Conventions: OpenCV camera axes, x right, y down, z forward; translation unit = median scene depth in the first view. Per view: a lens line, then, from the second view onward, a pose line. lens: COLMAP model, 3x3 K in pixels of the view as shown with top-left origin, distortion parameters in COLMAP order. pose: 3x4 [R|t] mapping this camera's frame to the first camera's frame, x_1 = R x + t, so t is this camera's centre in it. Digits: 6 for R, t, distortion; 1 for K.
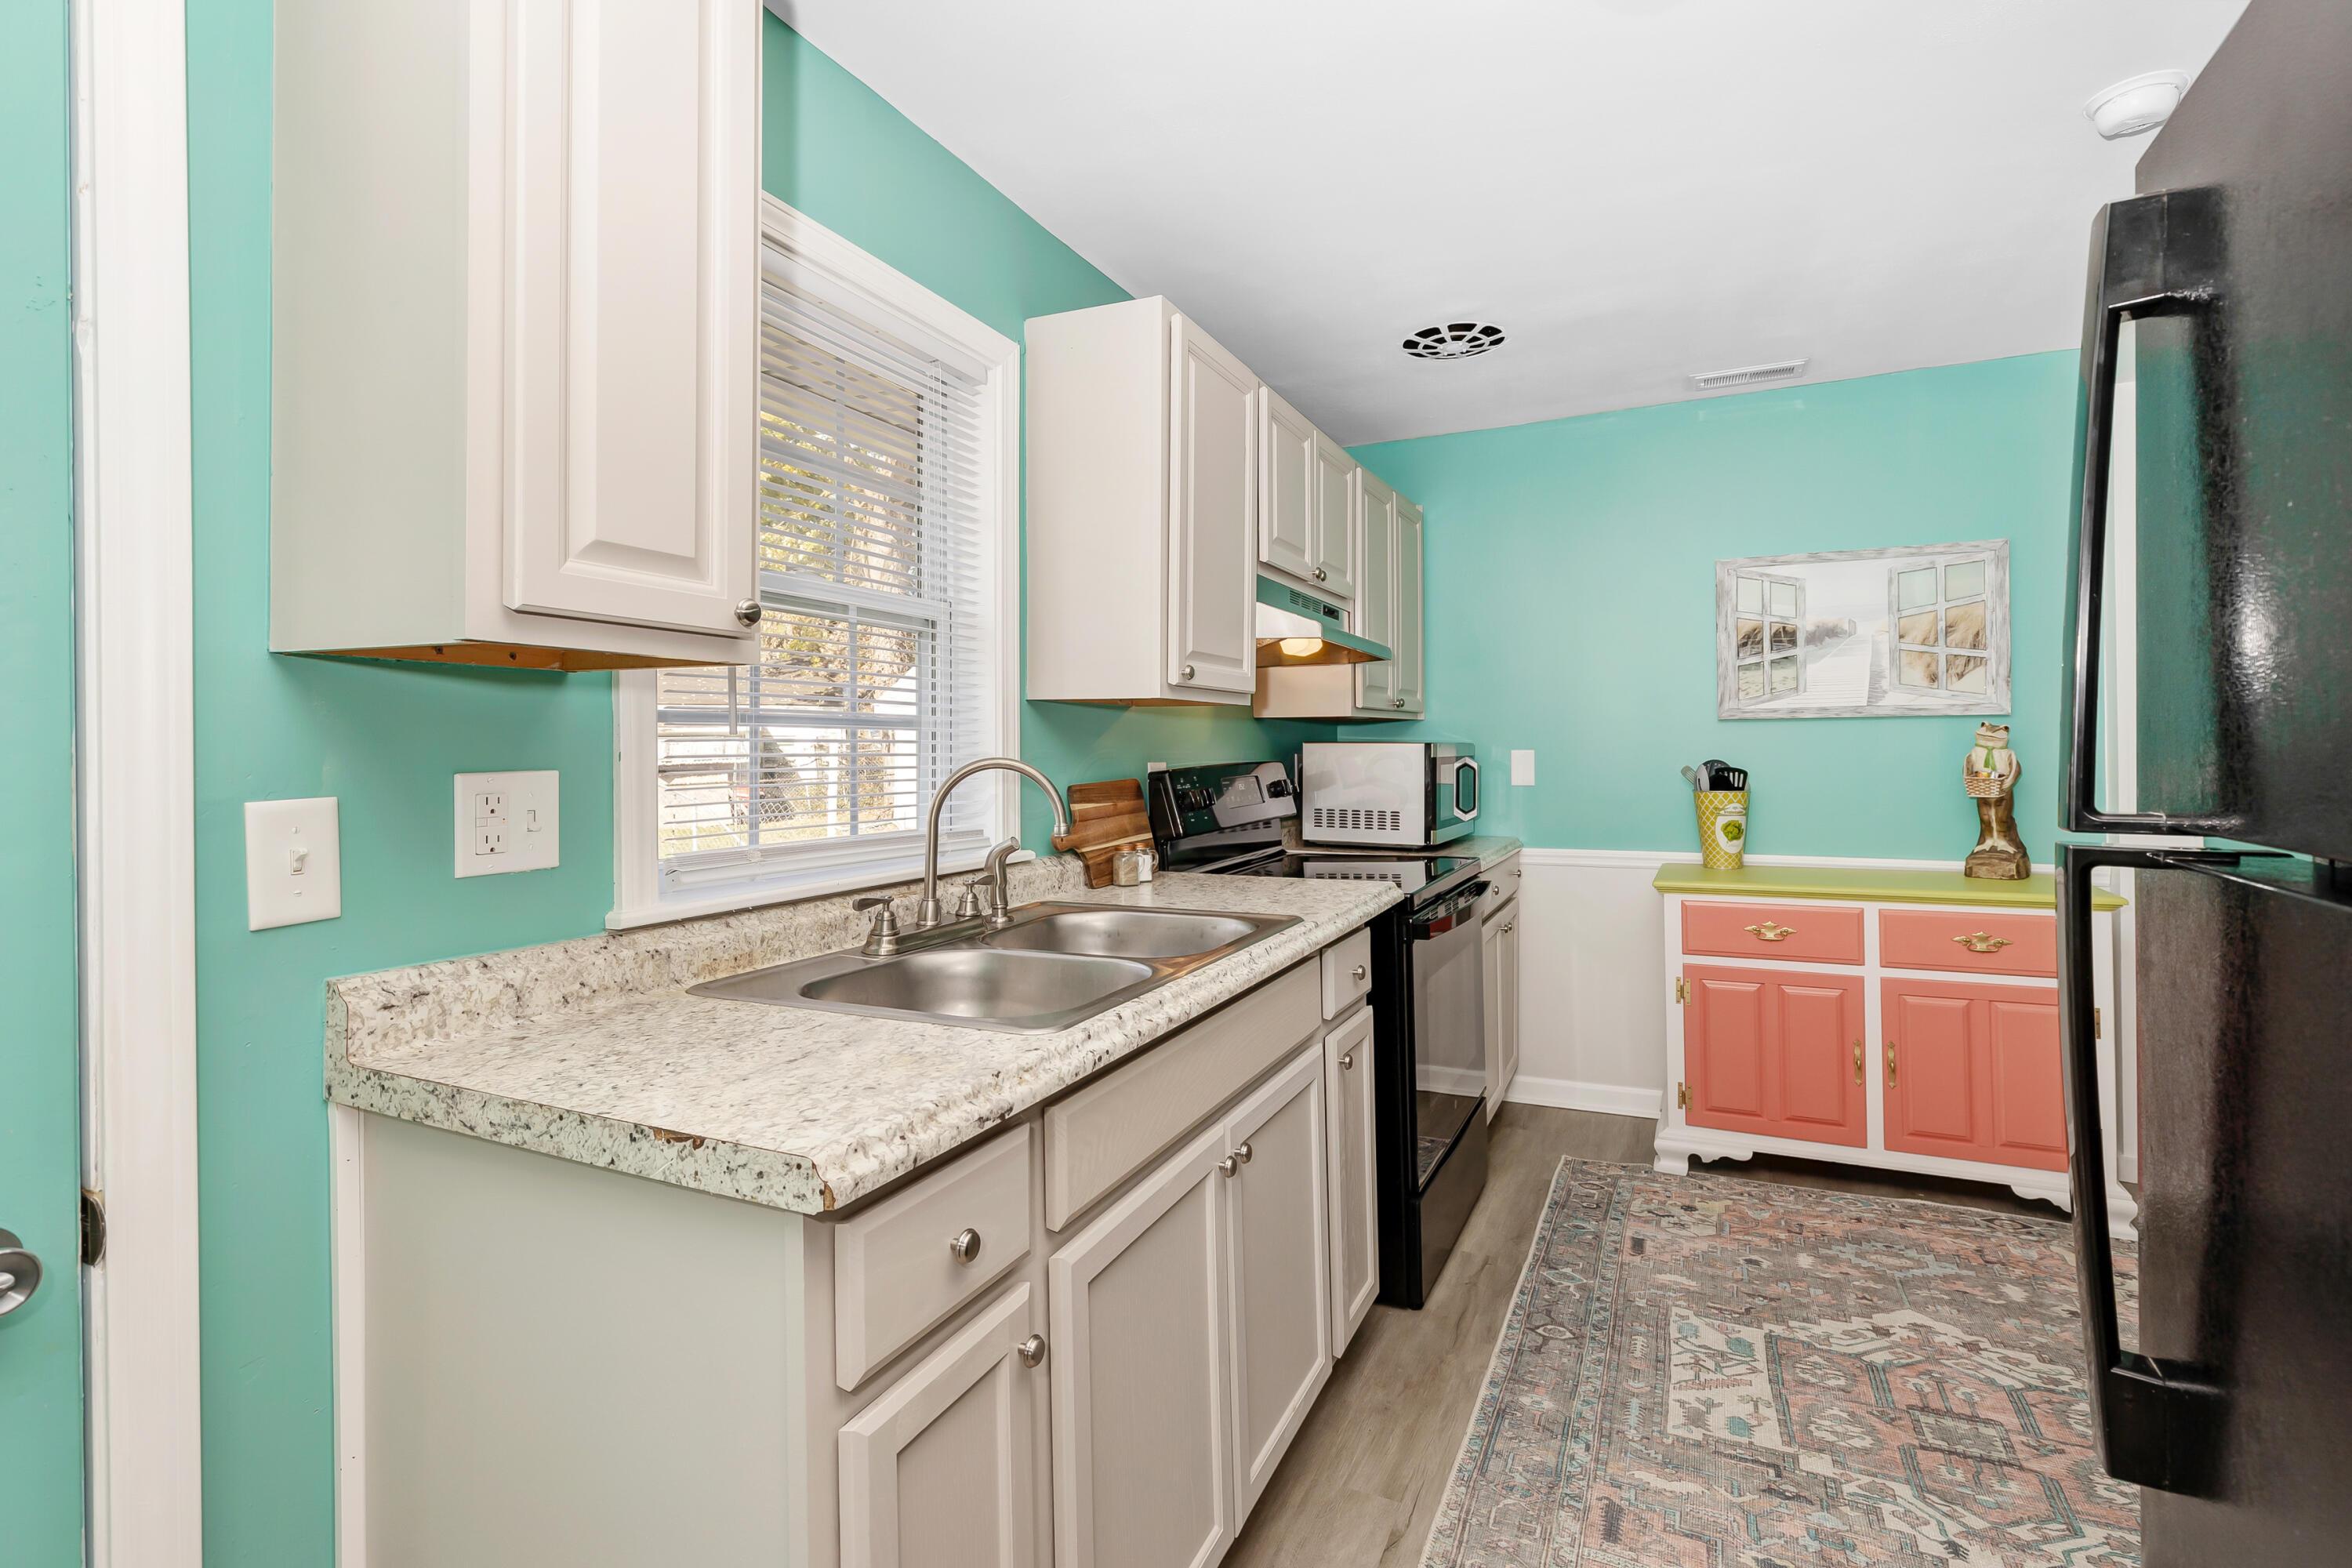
lens RADIAL K [[1089.2, 0, 1207.2], [0, 1089.2, 748.9], [0, 0, 1]] dist [-0.019753, -0.000181]
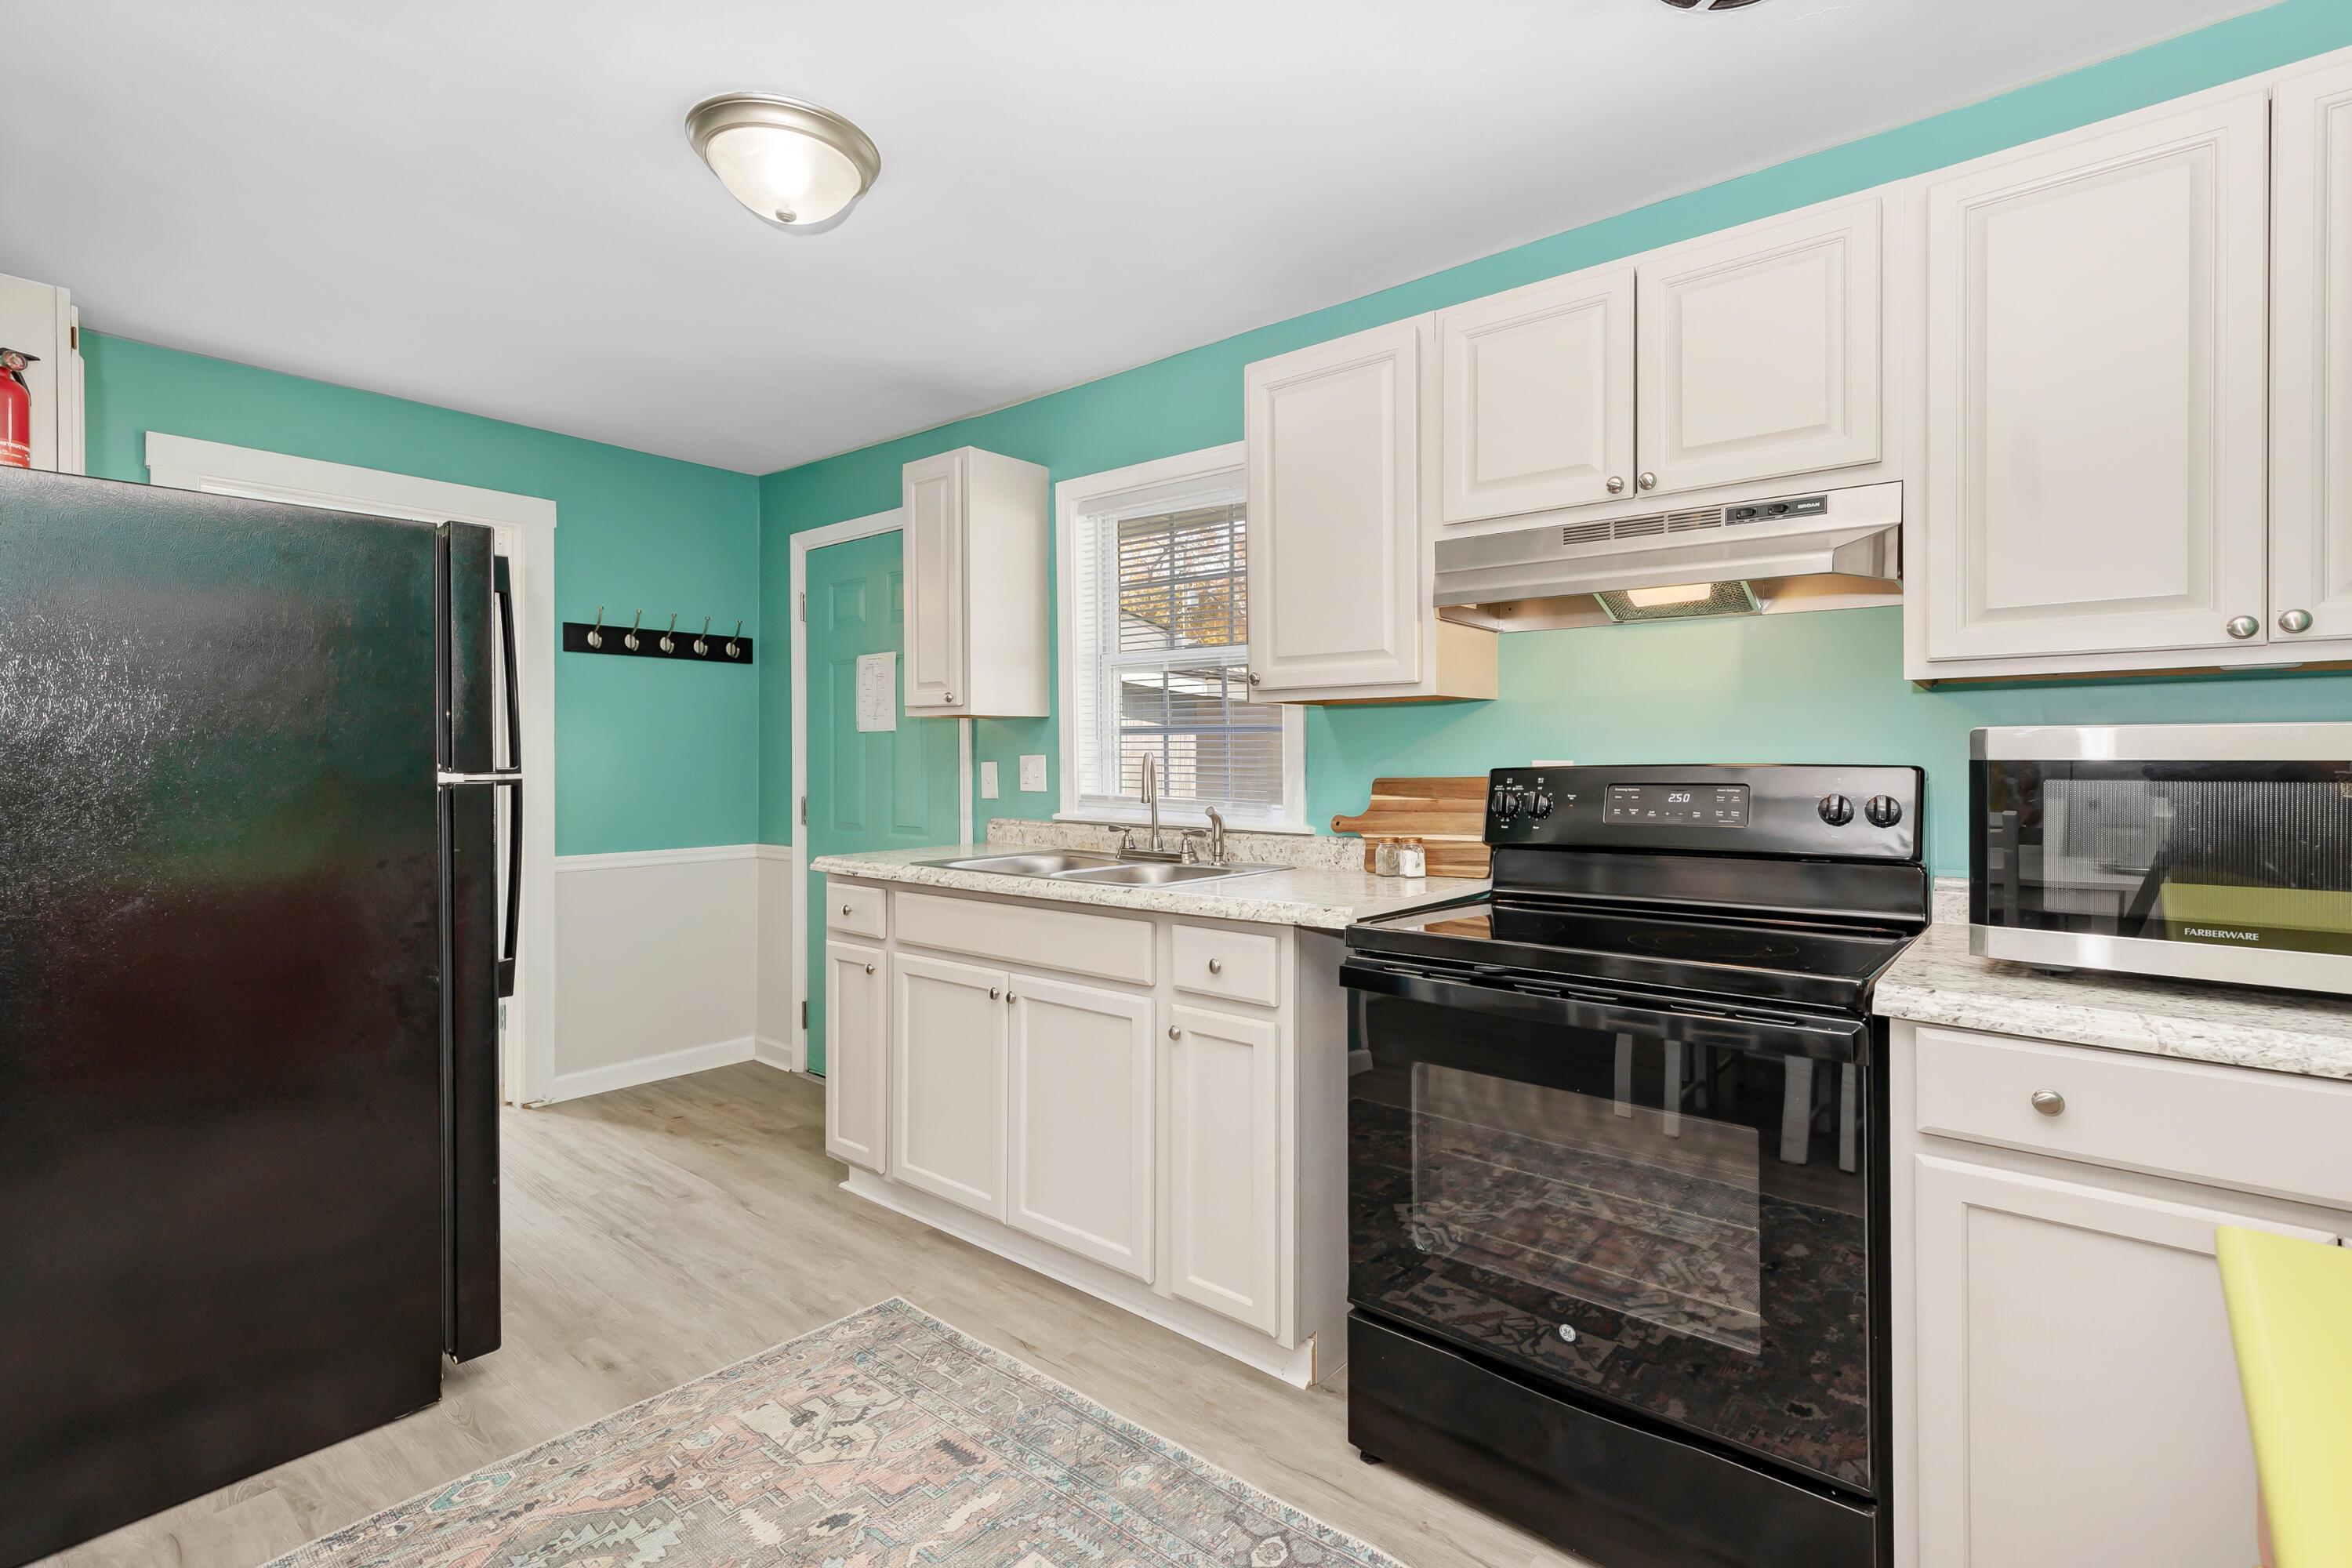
lens RADIAL K [[1089.2, 0, 1207.2], [0, 1089.2, 748.9], [0, 0, 1]] dist [-0.019753, -0.000181]
pose [[-0.257521, 0.003774, -0.966265, 1.303791], [0.004933, 0.999984, 0.002591, -0.000743], [0.966260, -0.004099, -0.257536, 1.456430]]
